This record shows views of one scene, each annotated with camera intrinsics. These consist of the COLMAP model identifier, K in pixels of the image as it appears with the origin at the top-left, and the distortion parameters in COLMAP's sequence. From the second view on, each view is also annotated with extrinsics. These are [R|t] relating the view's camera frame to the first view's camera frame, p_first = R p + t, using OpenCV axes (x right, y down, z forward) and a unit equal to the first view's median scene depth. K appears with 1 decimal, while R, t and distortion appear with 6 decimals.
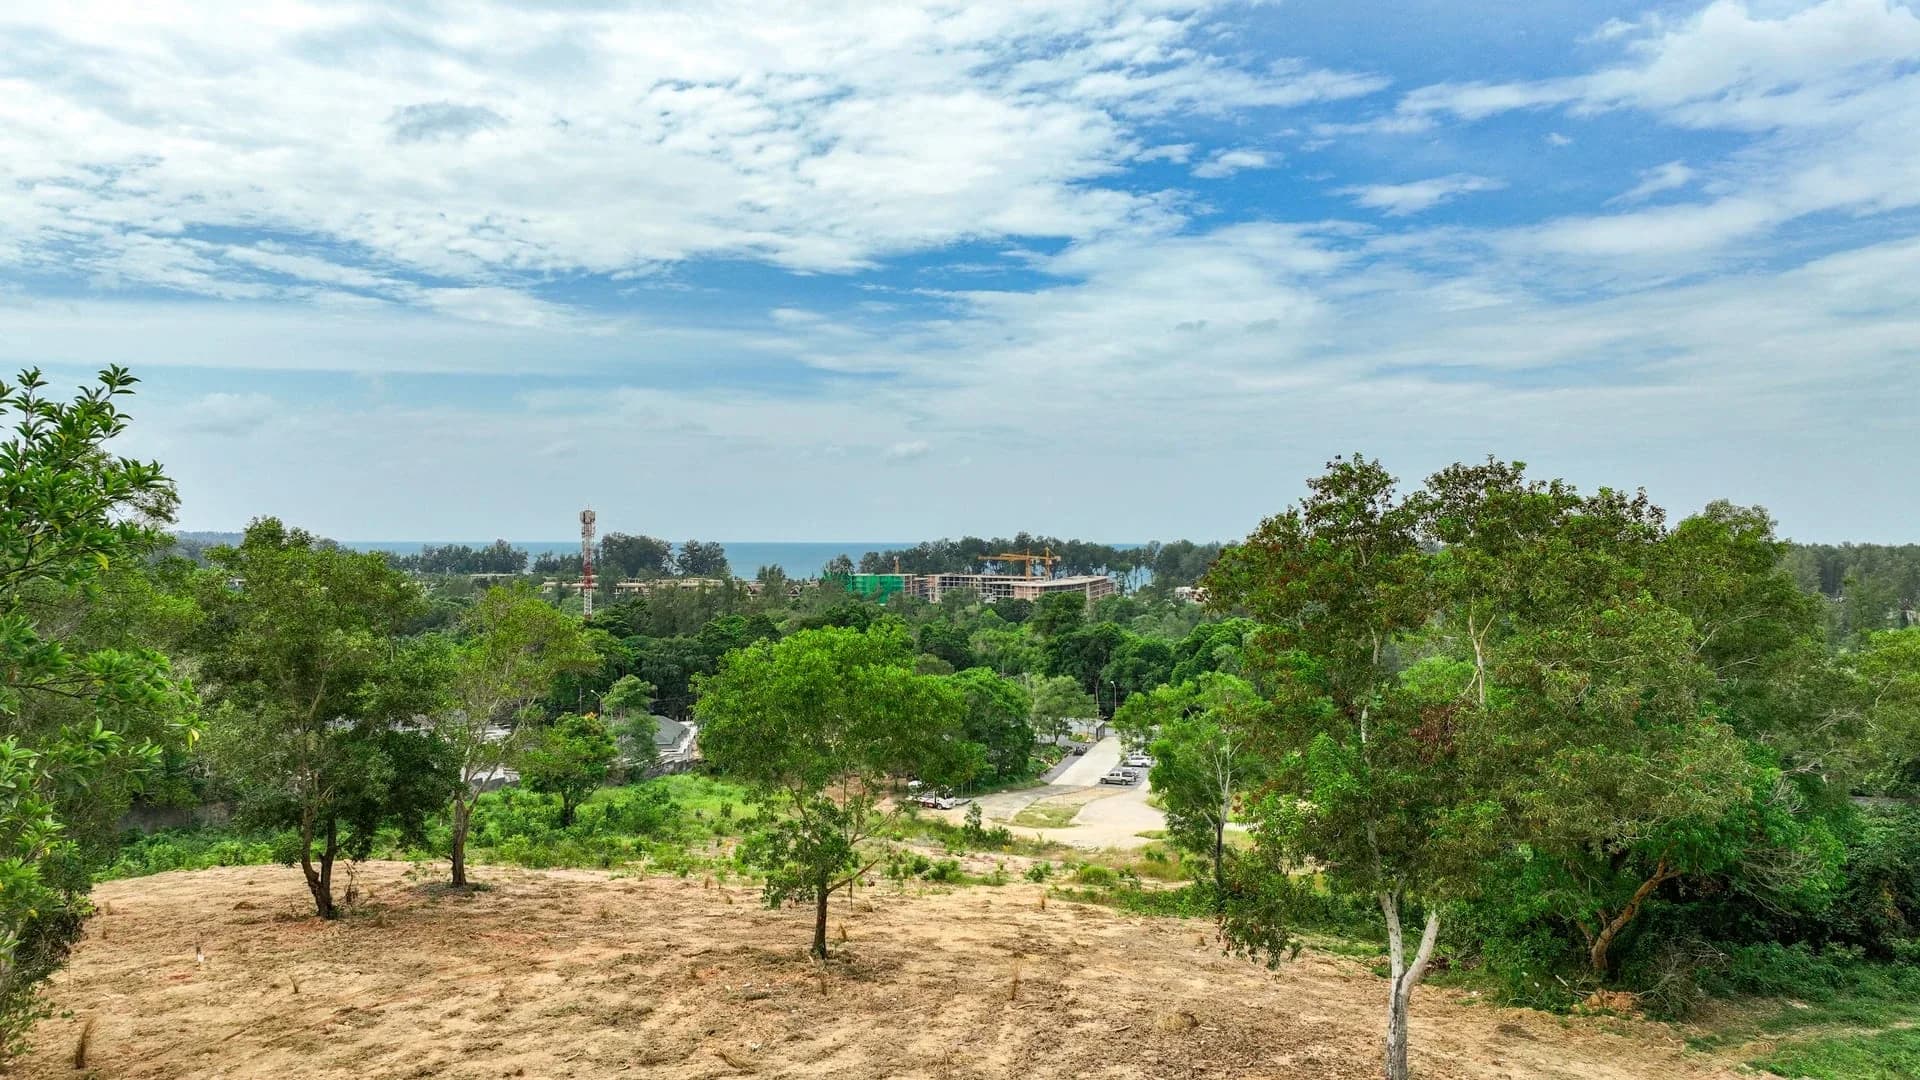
lens RADIAL K [[1340.0, 0, 967.7], [0, 1340.0, 534.4], [0, 0, 1]] dist [0.001559, 0.012880]
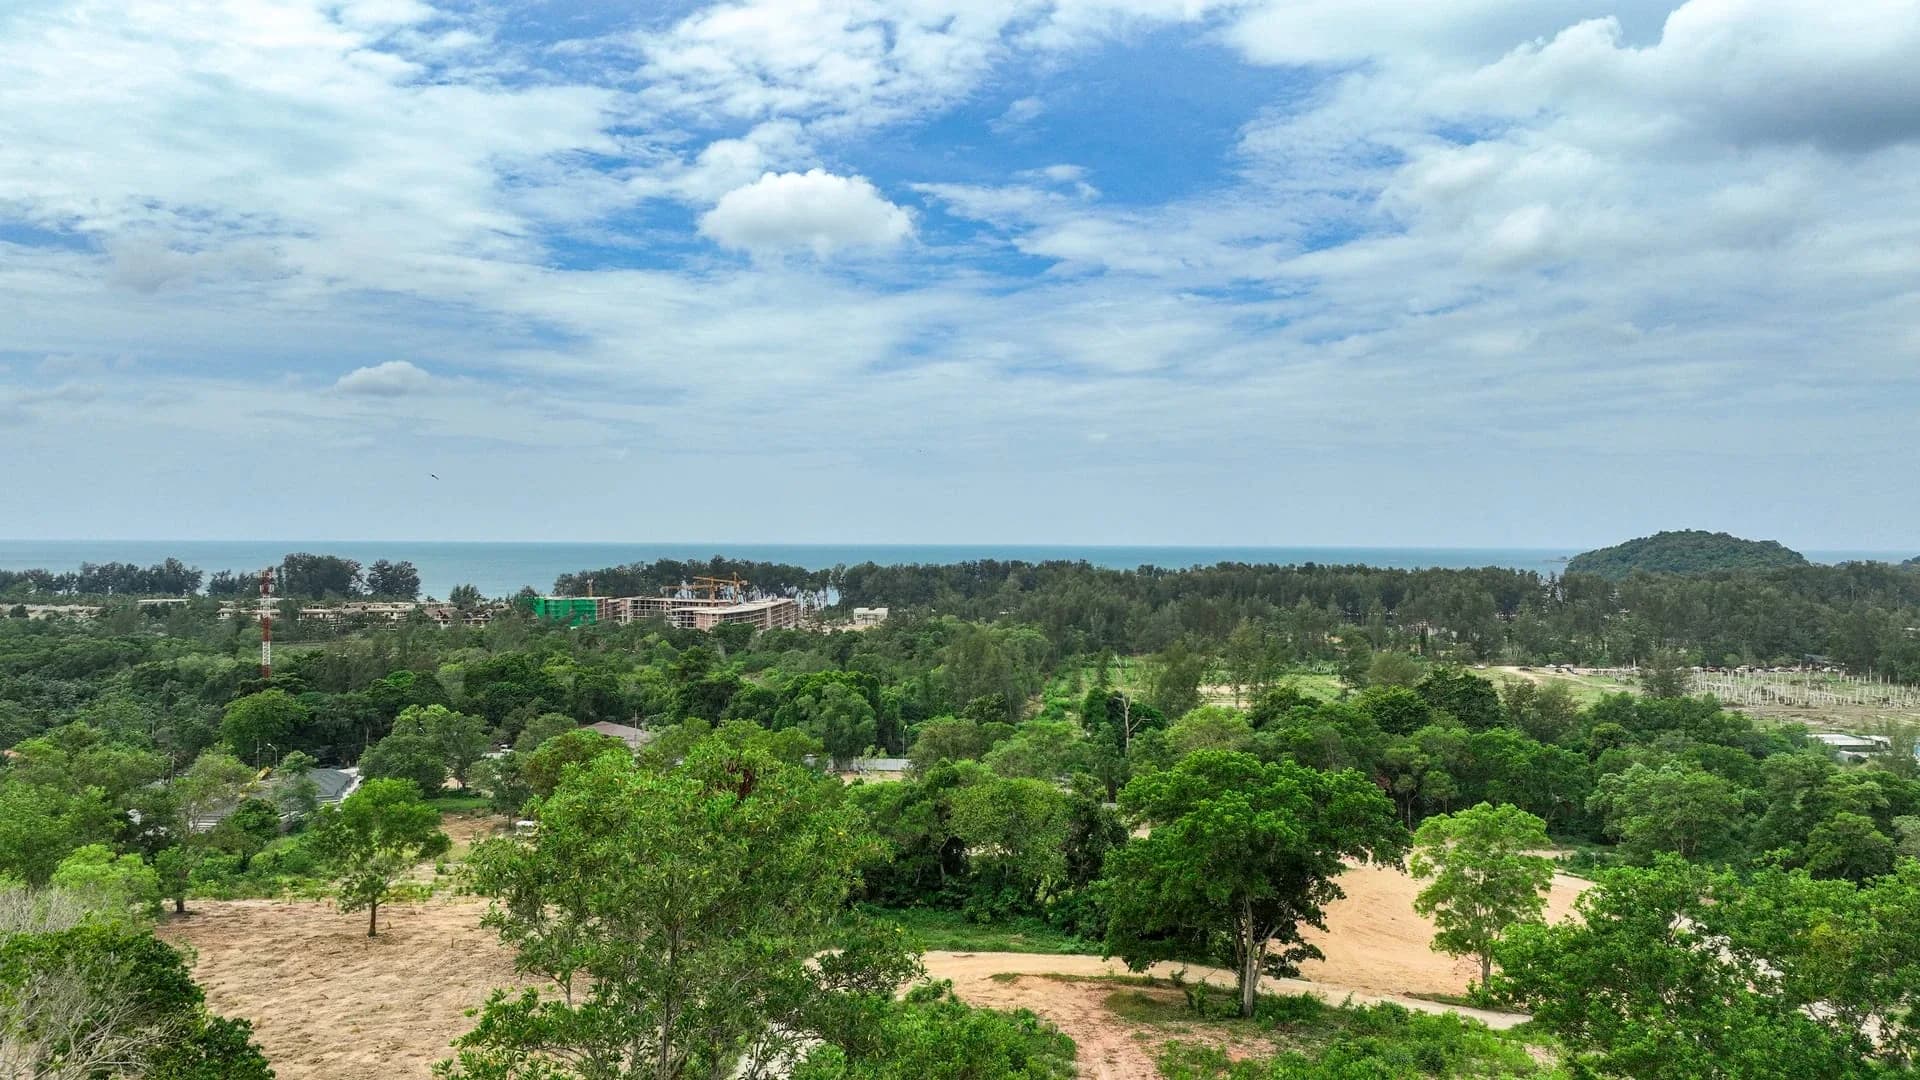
lens RADIAL K [[1340.0, 0, 958.9], [0, 1340.0, 539.0], [0, 0, 1]] dist [0.001559, 0.012880]
pose [[0.980518, 0.003181, 0.196403, 0.074174], [-0.003944, 0.999986, 0.003494, -0.063700], [-0.196389, -0.004201, 0.980517, -0.247439]]
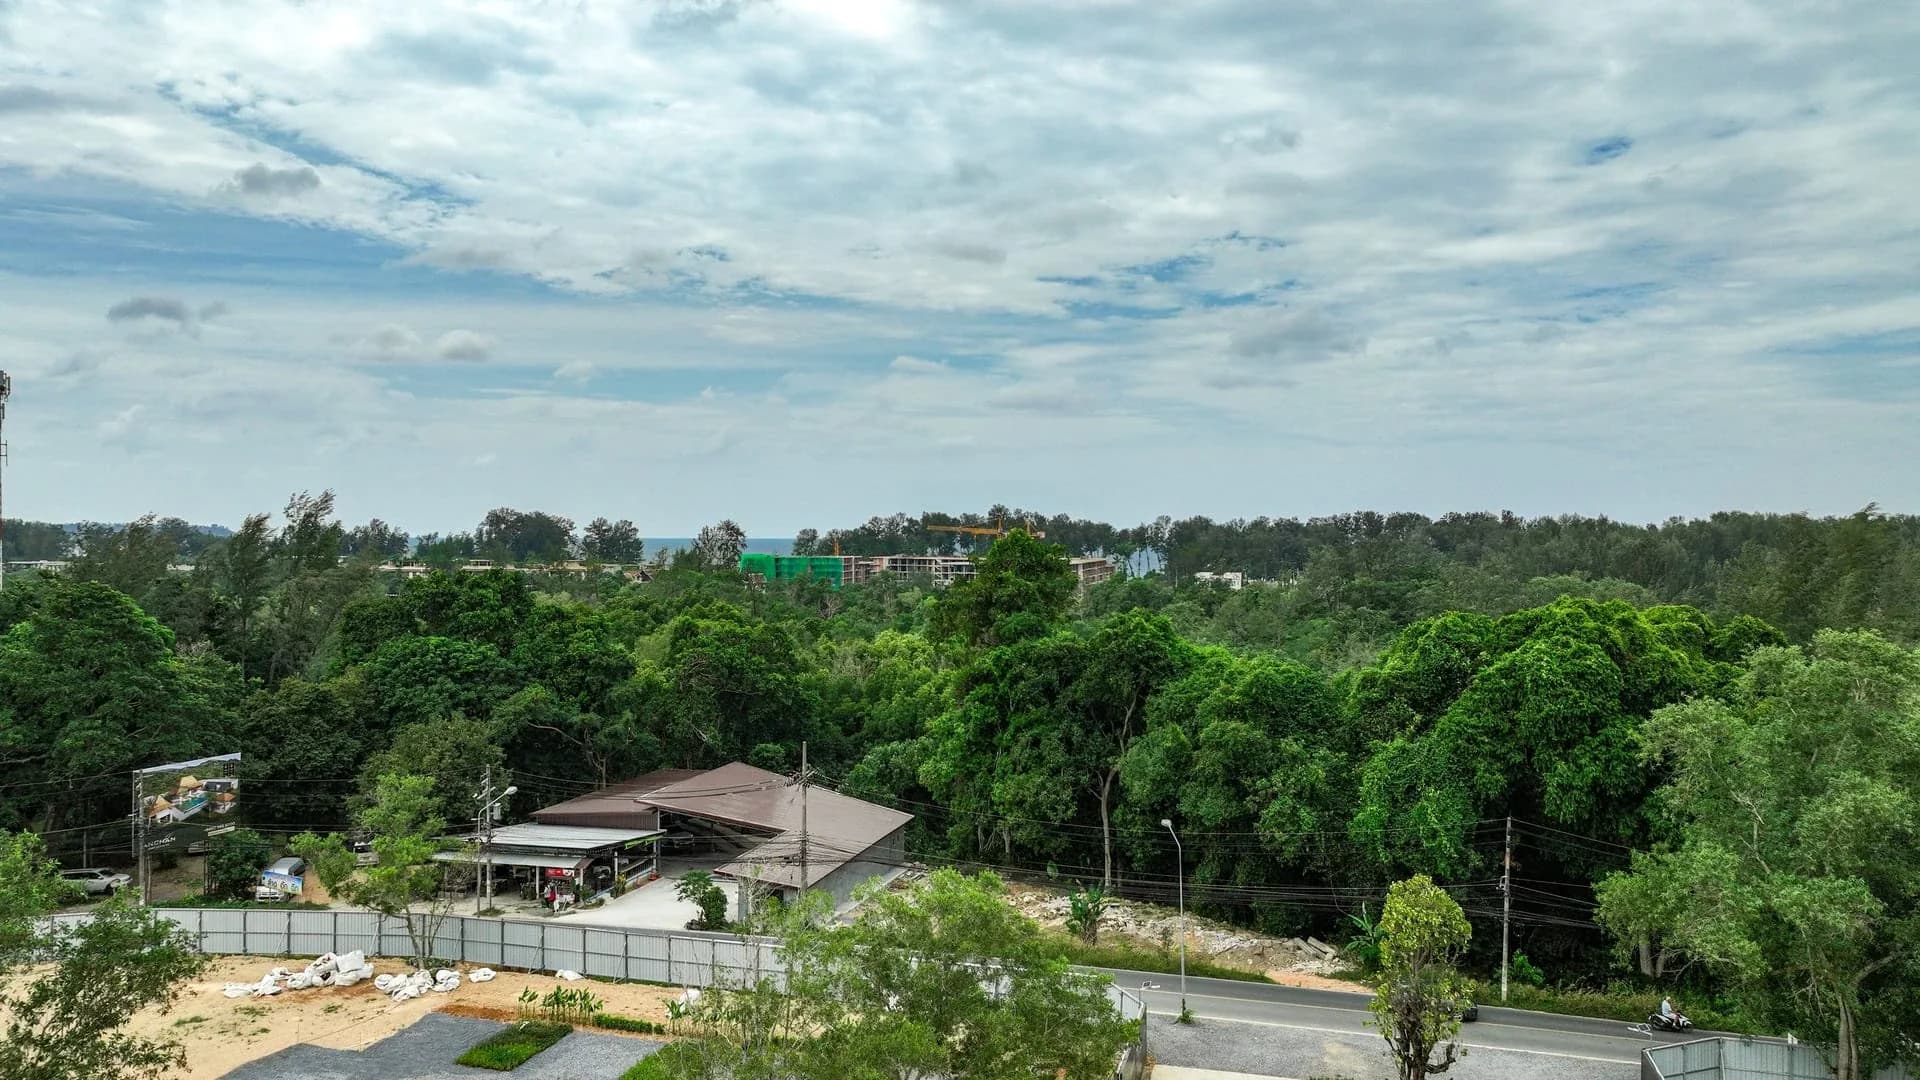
lens RADIAL K [[1340.0, 0, 953.7], [0, 1340.0, 535.9], [0, 0, 1]] dist [0.001559, 0.012880]
pose [[0.999990, 0.000584, -0.004424, 0.061623], [-0.000568, 0.999993, 0.003640, 0.047514], [0.004426, -0.003638, 0.999984, 0.689287]]
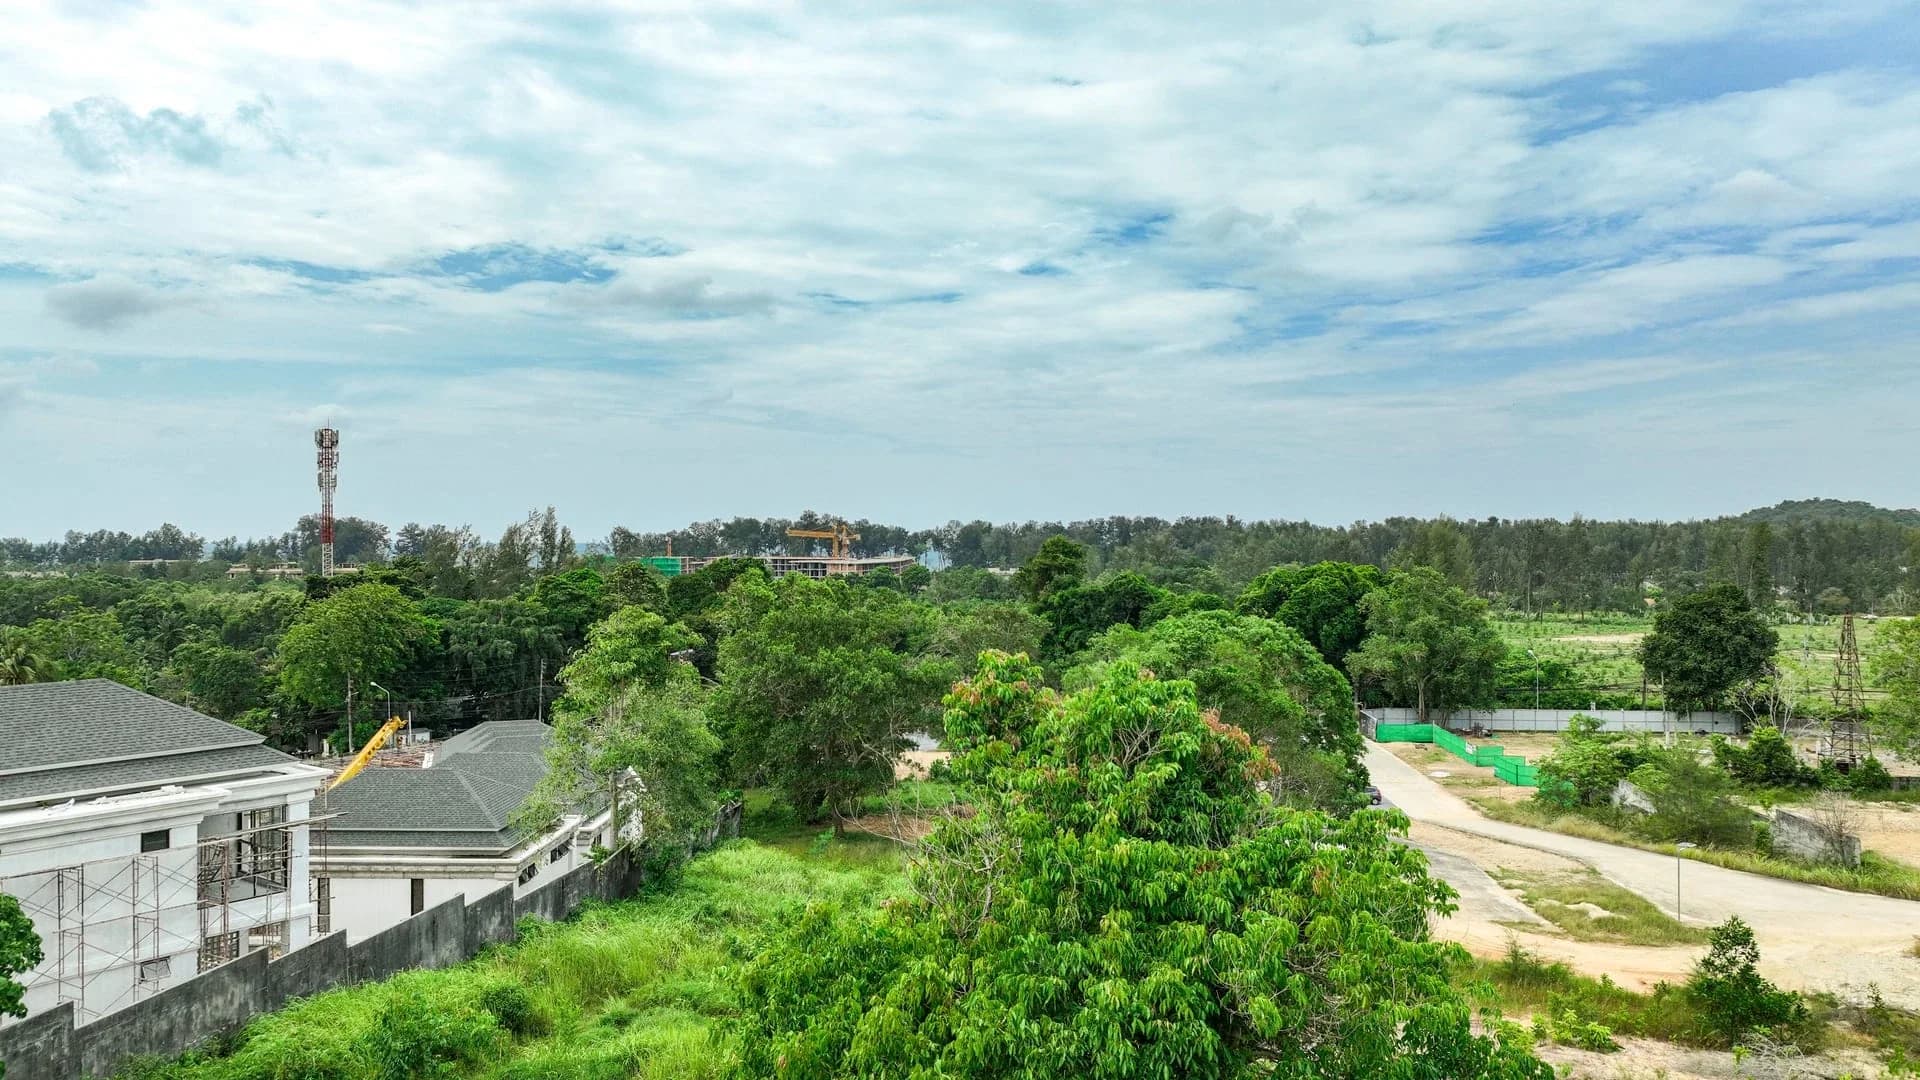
lens RADIAL K [[1340.0, 0, 954.3], [0, 1340.0, 546.3], [0, 0, 1]] dist [0.001559, 0.012880]
pose [[0.980480, -0.004953, 0.196558, -0.132679], [0.003117, 0.999949, 0.009654, 0.047030], [-0.196595, -0.008853, 0.980445, 0.336759]]
